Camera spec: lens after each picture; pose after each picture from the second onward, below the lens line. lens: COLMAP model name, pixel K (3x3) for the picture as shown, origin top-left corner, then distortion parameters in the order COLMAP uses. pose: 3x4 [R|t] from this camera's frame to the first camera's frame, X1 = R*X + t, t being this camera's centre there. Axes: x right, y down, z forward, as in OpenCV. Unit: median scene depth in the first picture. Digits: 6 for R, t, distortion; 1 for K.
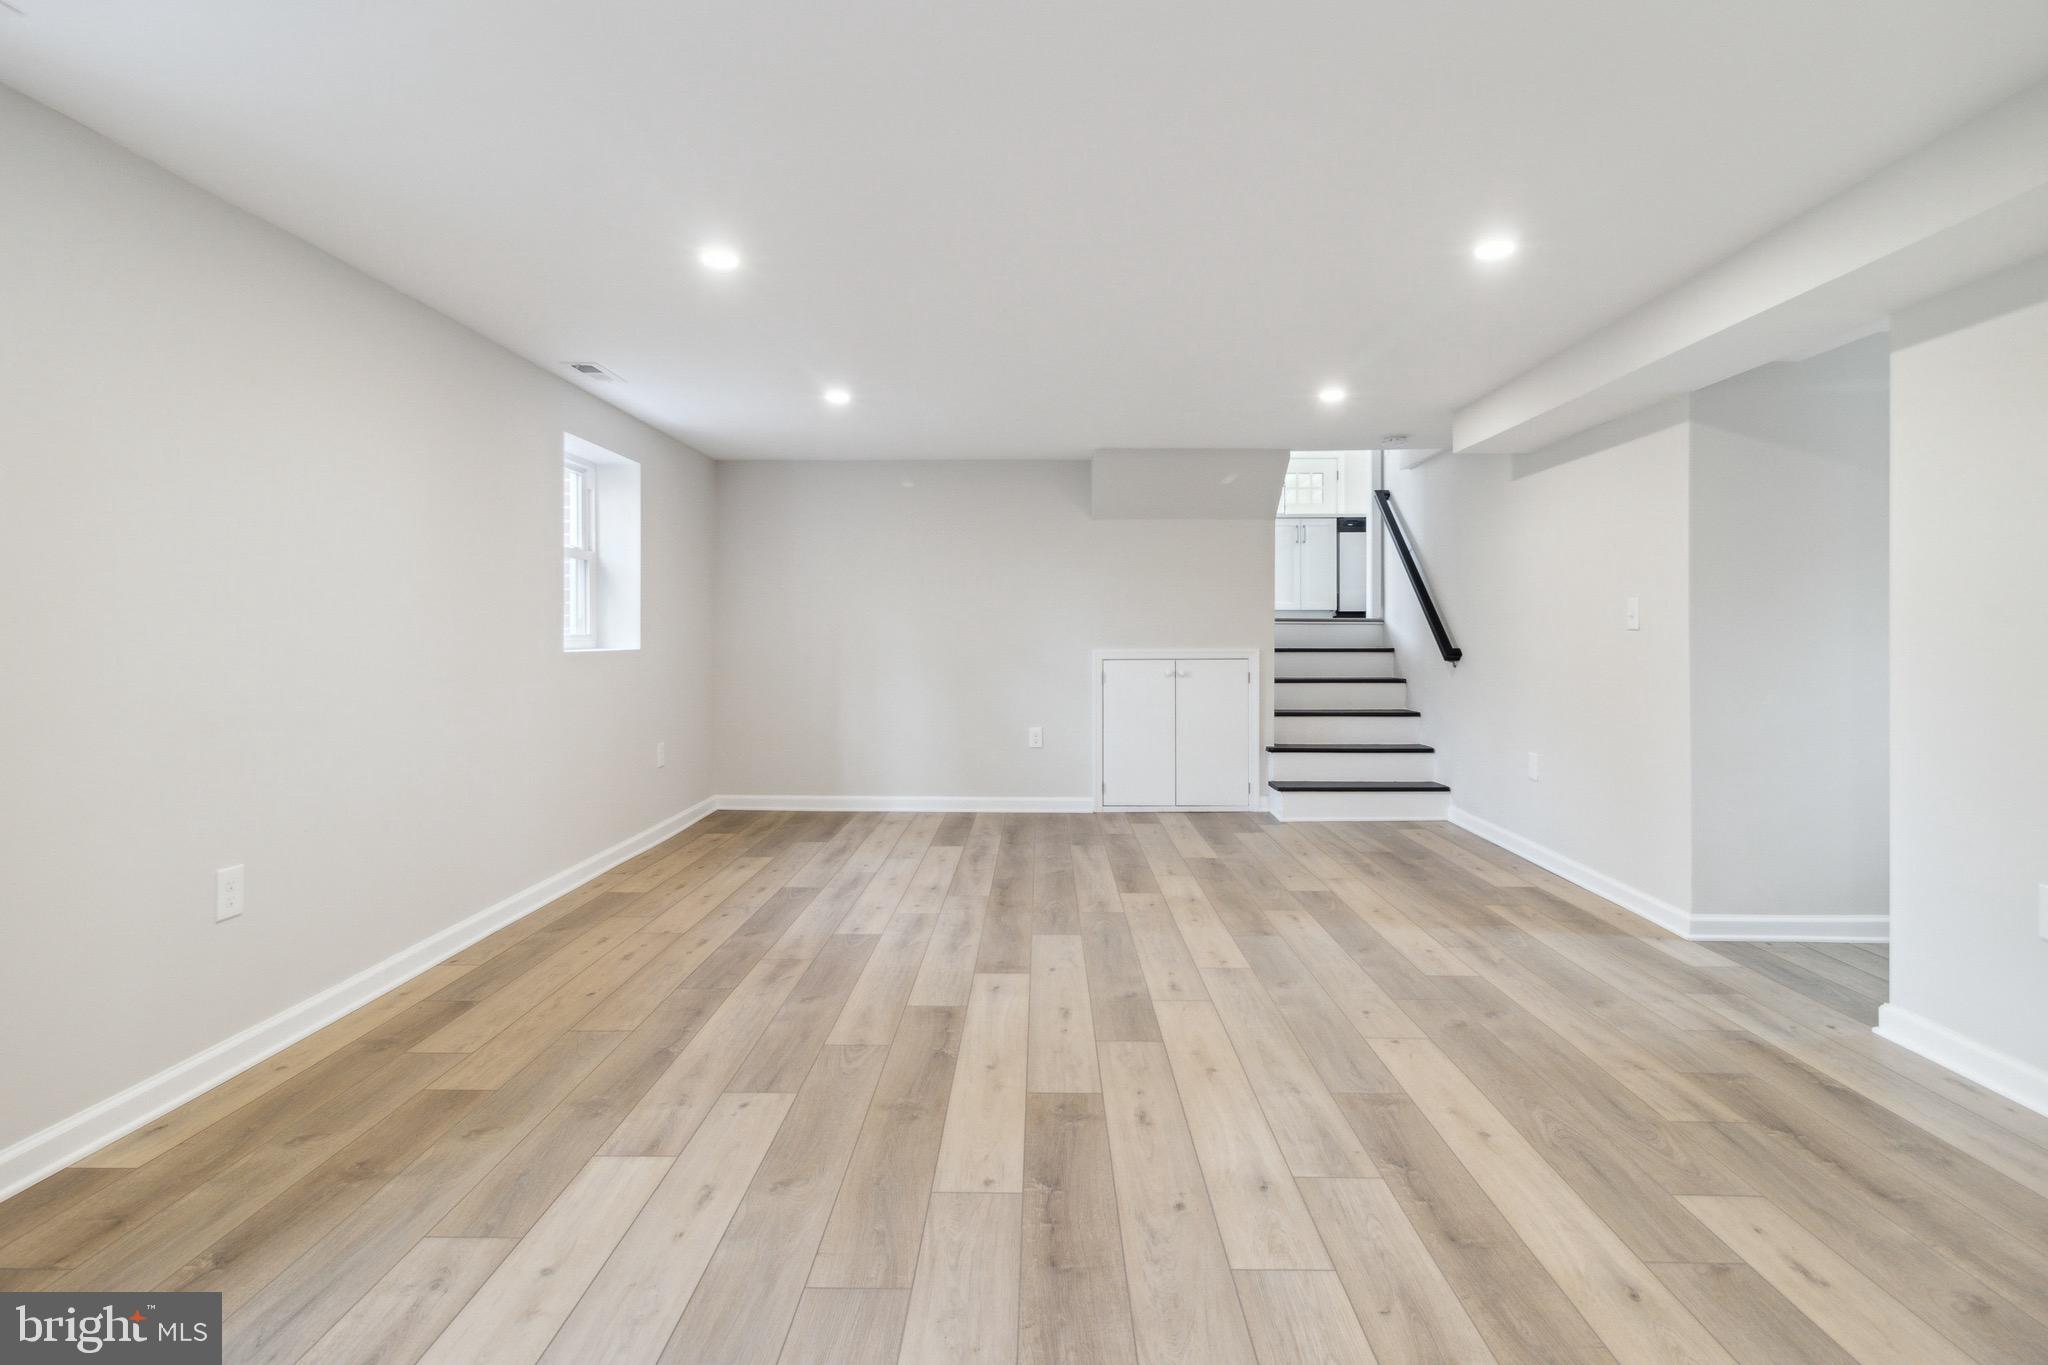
lens RADIAL K [[991.8, 0, 1039.4], [0, 991.8, 640.2], [0, 0, 1]] dist [-0.001875, 0.001419]
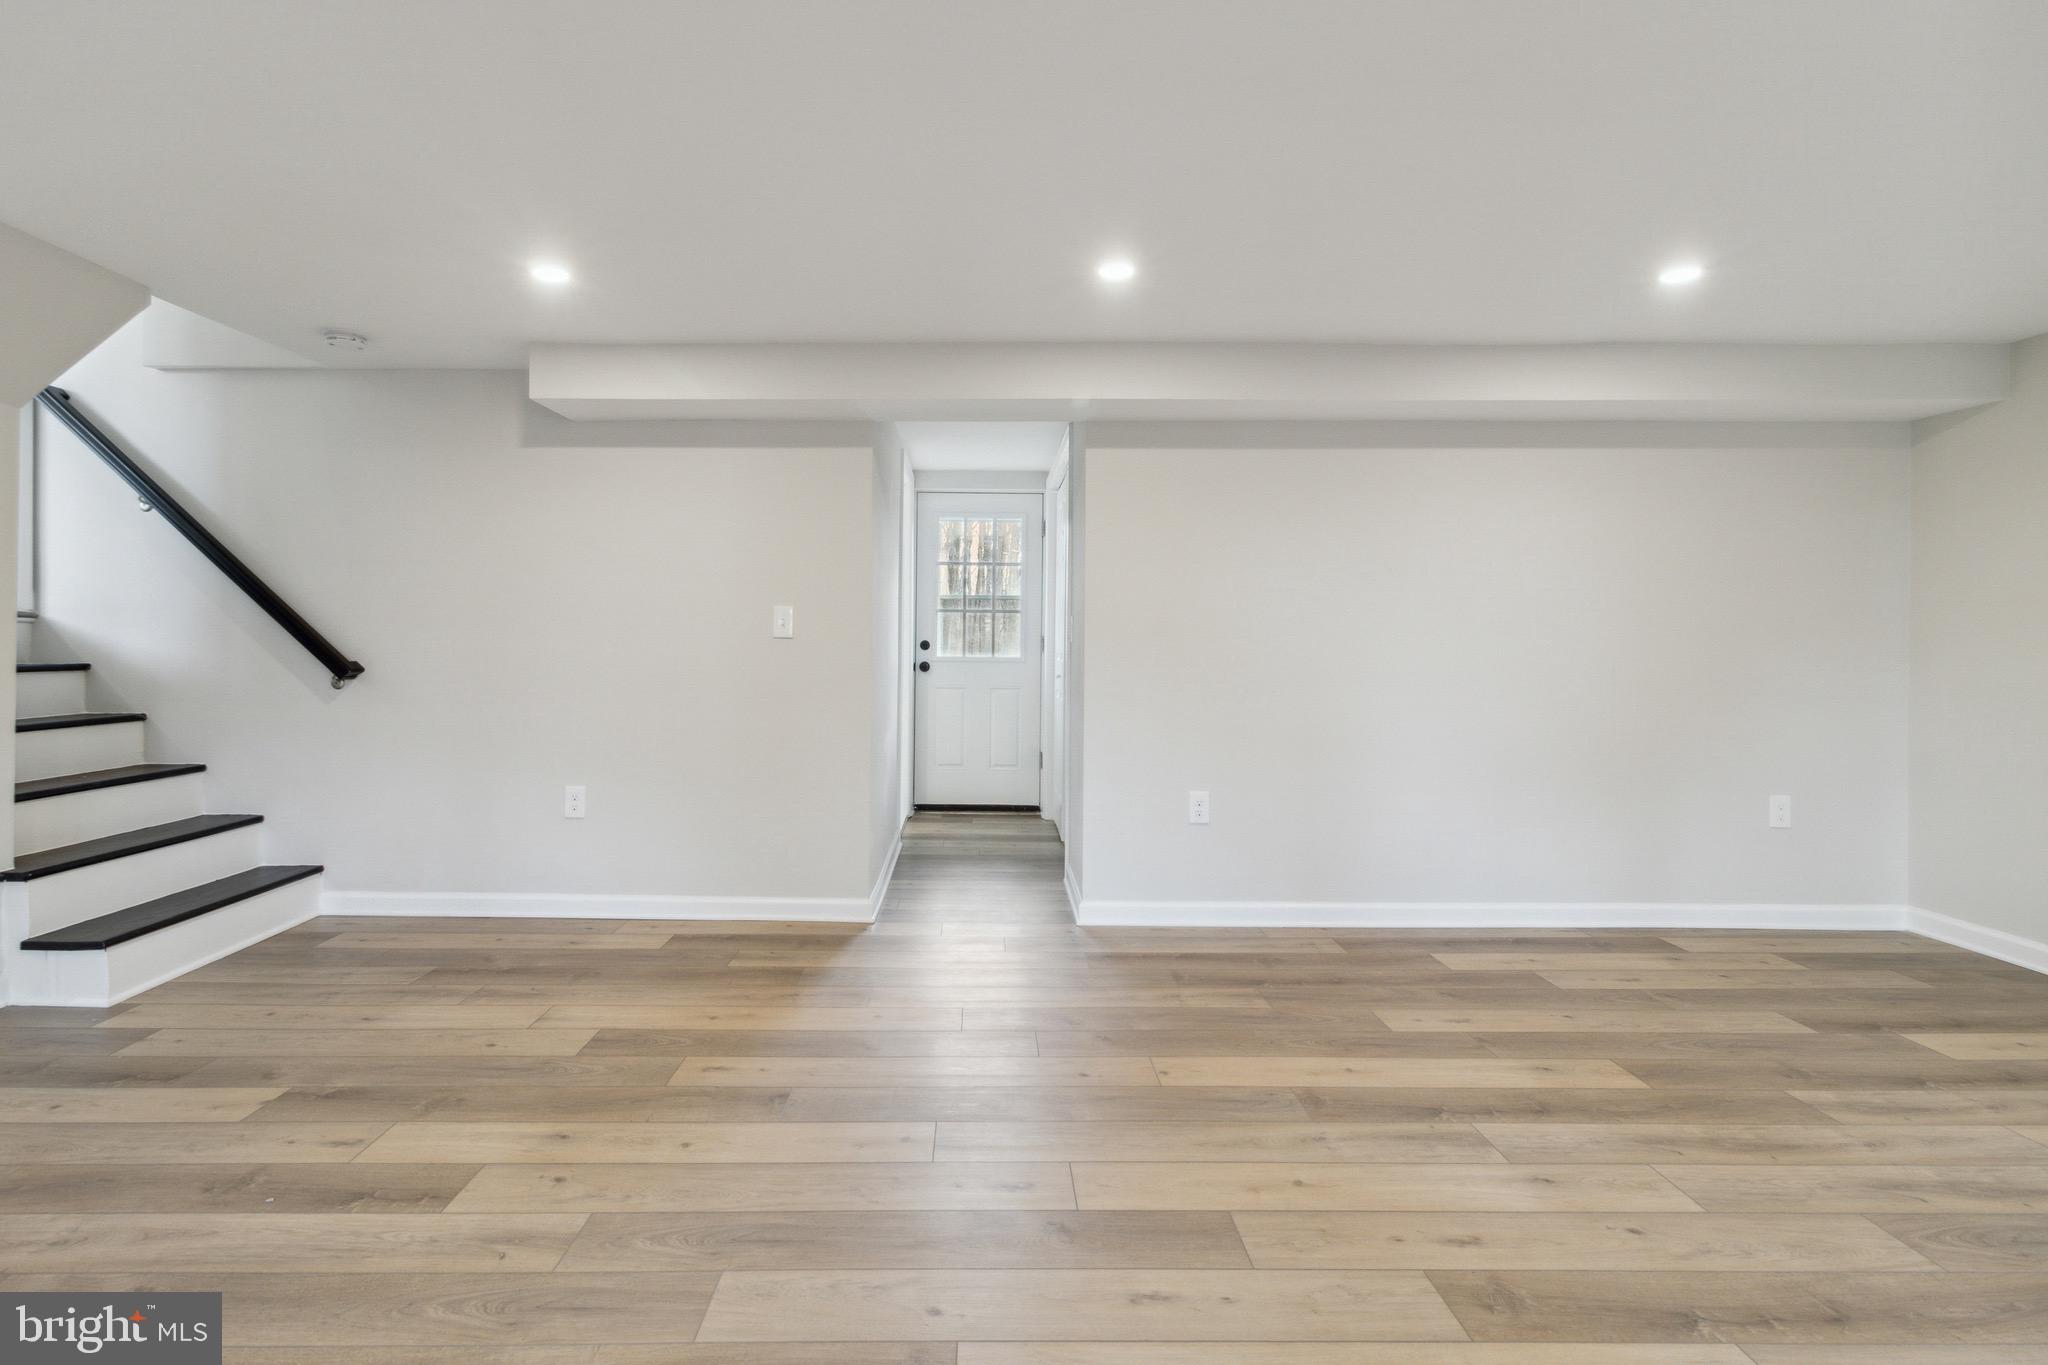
lens RADIAL K [[991.8, 0, 996.2], [0, 991.8, 648.0], [0, 0, 1]] dist [-0.001875, 0.001419]
pose [[-0.013599, -0.007648, 0.999878, -0.639974], [0.002184, 0.999968, 0.007678, -0.013391], [-0.999905, 0.002288, -0.013582, 1.269326]]
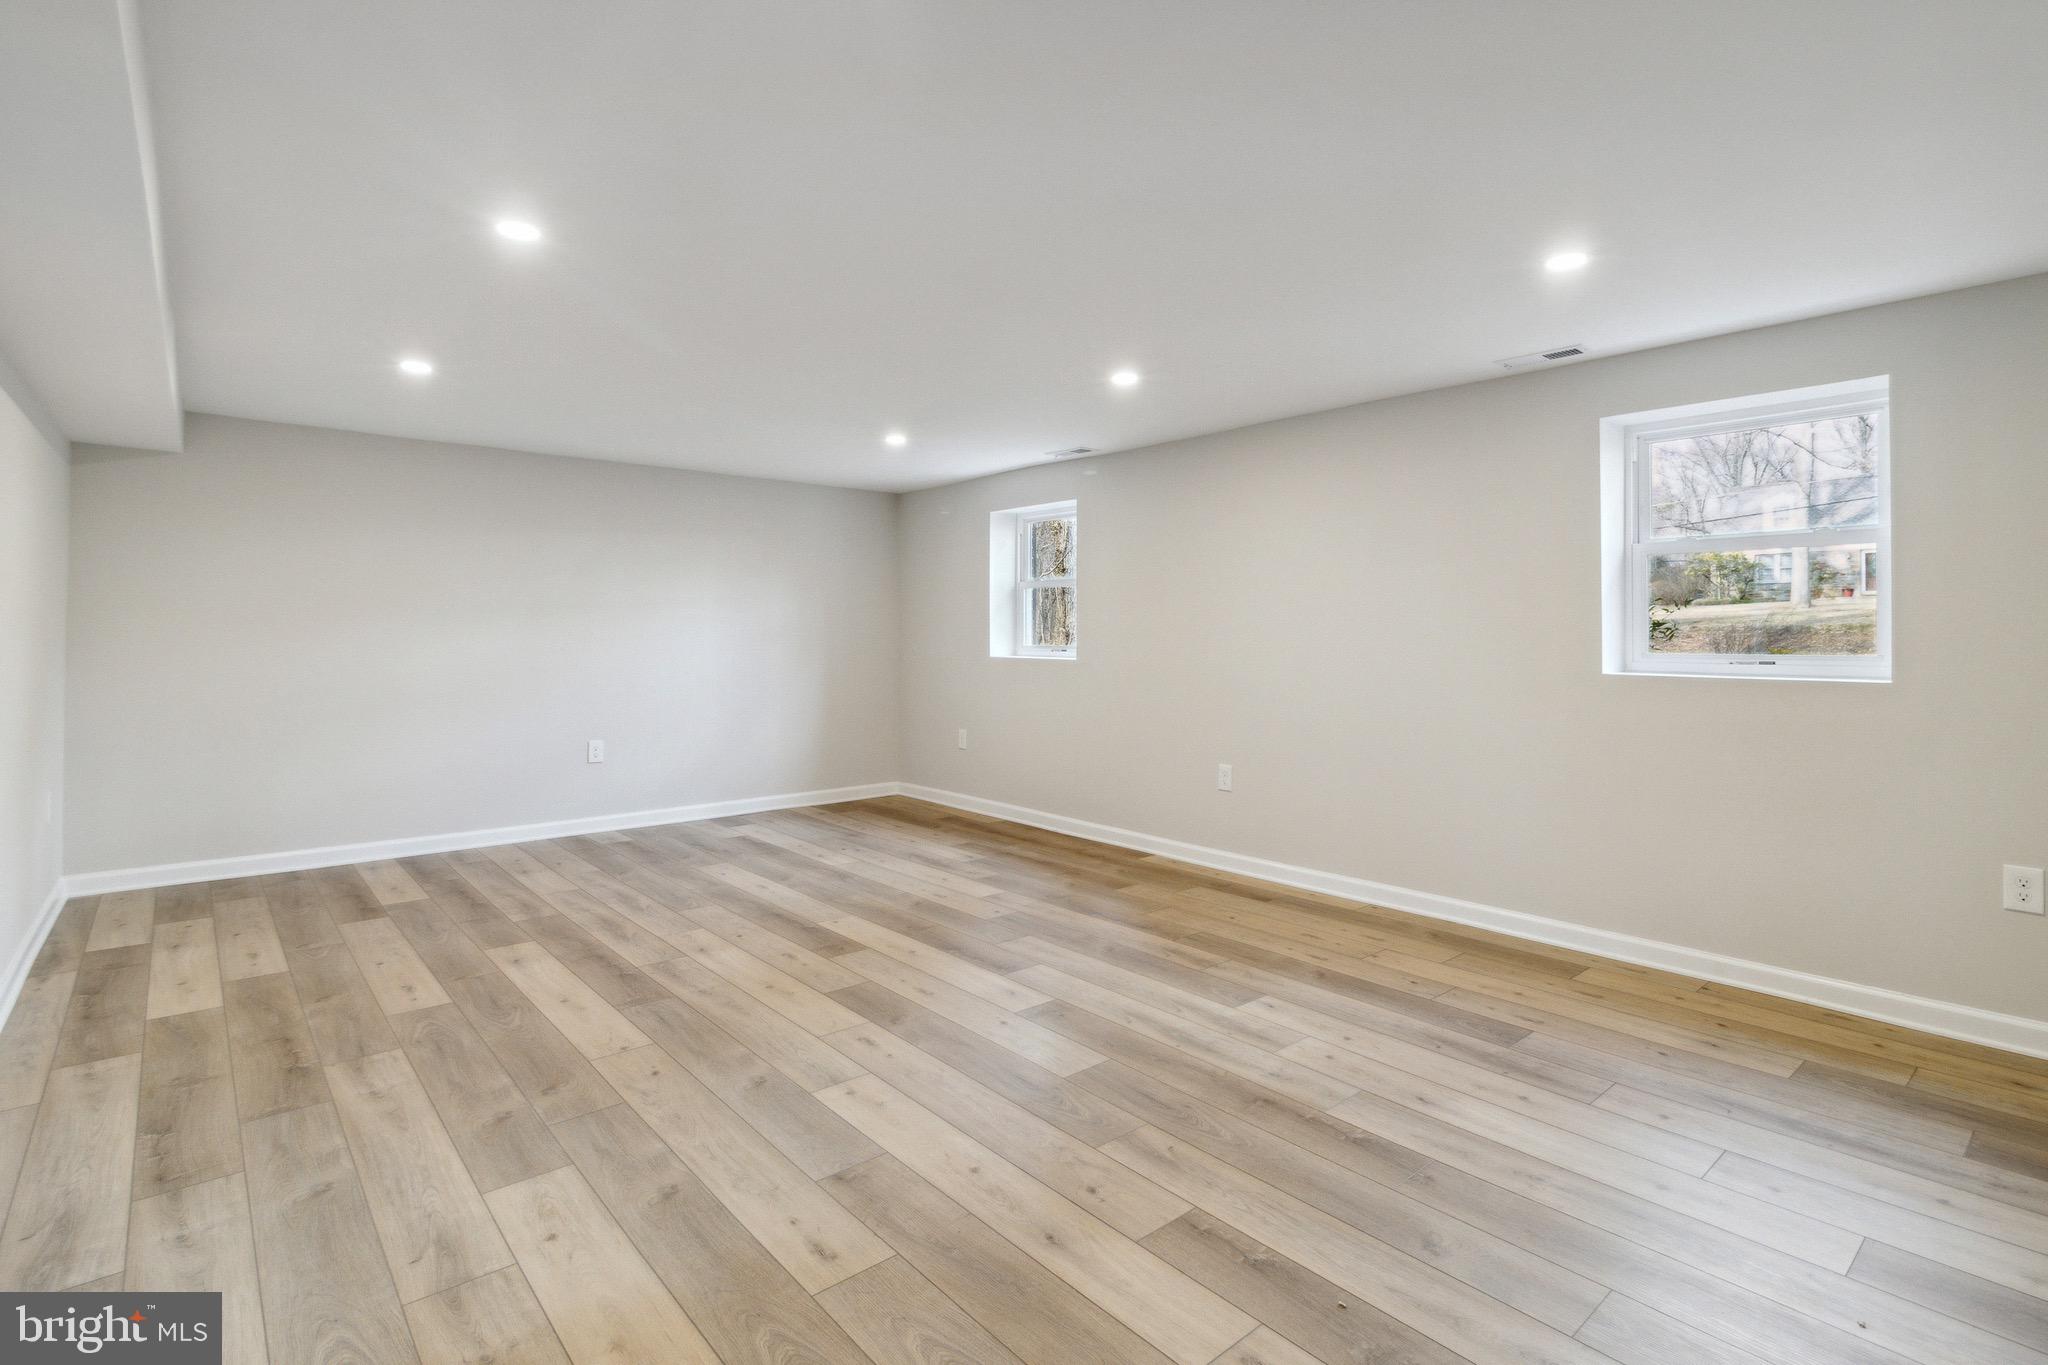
lens RADIAL K [[991.8, 0, 1010.6], [0, 991.8, 628.0], [0, 0, 1]] dist [-0.001875, 0.001419]
pose [[-0.768391, -0.007488, -0.639936, 0.771362], [-0.008374, 0.999964, -0.001646, -0.036944], [0.639925, 0.004094, -0.768426, 2.215074]]
